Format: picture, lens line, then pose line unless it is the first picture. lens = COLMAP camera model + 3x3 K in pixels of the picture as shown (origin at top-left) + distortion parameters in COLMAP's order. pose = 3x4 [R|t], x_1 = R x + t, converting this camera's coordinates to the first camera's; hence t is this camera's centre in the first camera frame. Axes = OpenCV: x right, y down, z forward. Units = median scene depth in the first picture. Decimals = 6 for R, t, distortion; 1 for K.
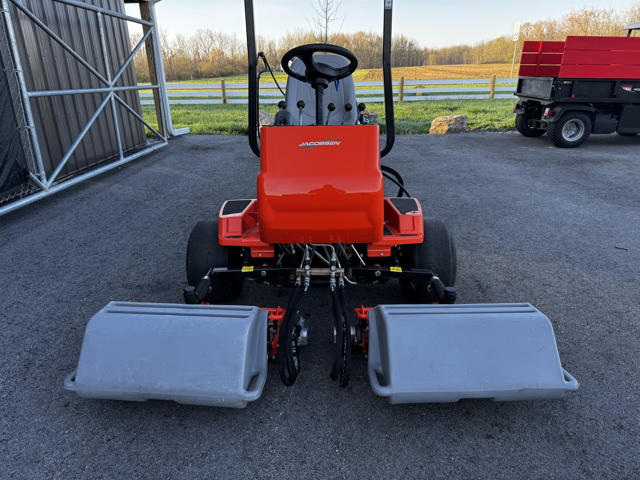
lens RADIAL K [[447.4, 0, 324.3], [0, 447.4, 238.6], [0, 0, 1]] dist [0.057951, -0.073042]
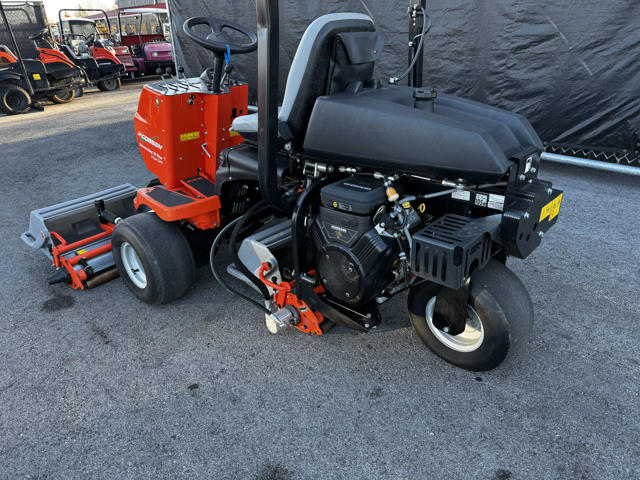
lens RADIAL K [[447.4, 0, 316.4], [0, 447.4, 242.0], [0, 0, 1]] dist [0.057951, -0.073042]
pose [[-0.676268, 0.351836, -0.647204, 0.289168], [-0.219212, 0.742654, 0.632781, -0.314060], [0.703283, 0.569804, -0.425107, 0.795951]]
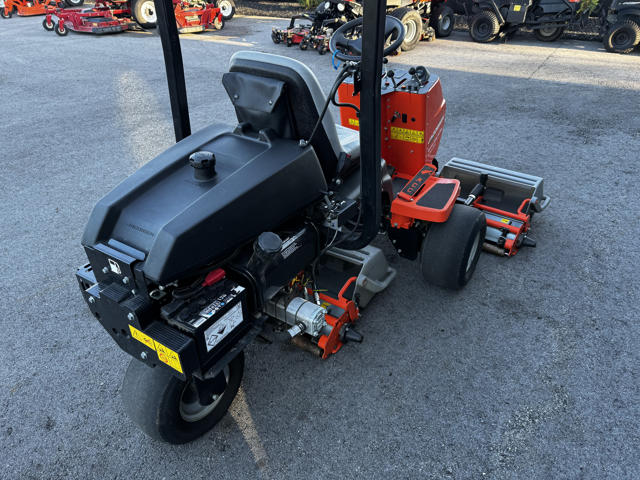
lens RADIAL K [[447.4, 0, 317.2], [0, 447.4, 237.5], [0, 0, 1]] dist [0.057951, -0.073042]
pose [[-0.841617, -0.281146, 0.461126, -0.216420], [0.206093, 0.622021, 0.755391, -0.383424], [-0.499205, 0.730785, -0.465562, 0.791234]]
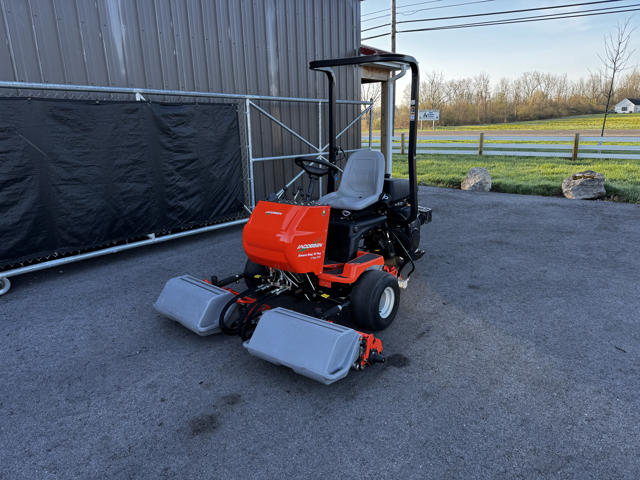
lens RADIAL K [[447.4, 0, 322.0], [0, 447.4, 241.9], [0, 0, 1]] dist [0.057951, -0.073042]
pose [[0.794888, 0.157708, -0.585902, 0.436790], [-0.203266, 0.979047, -0.012236, -0.040011], [0.571696, 0.128820, 0.810289, -0.124024]]
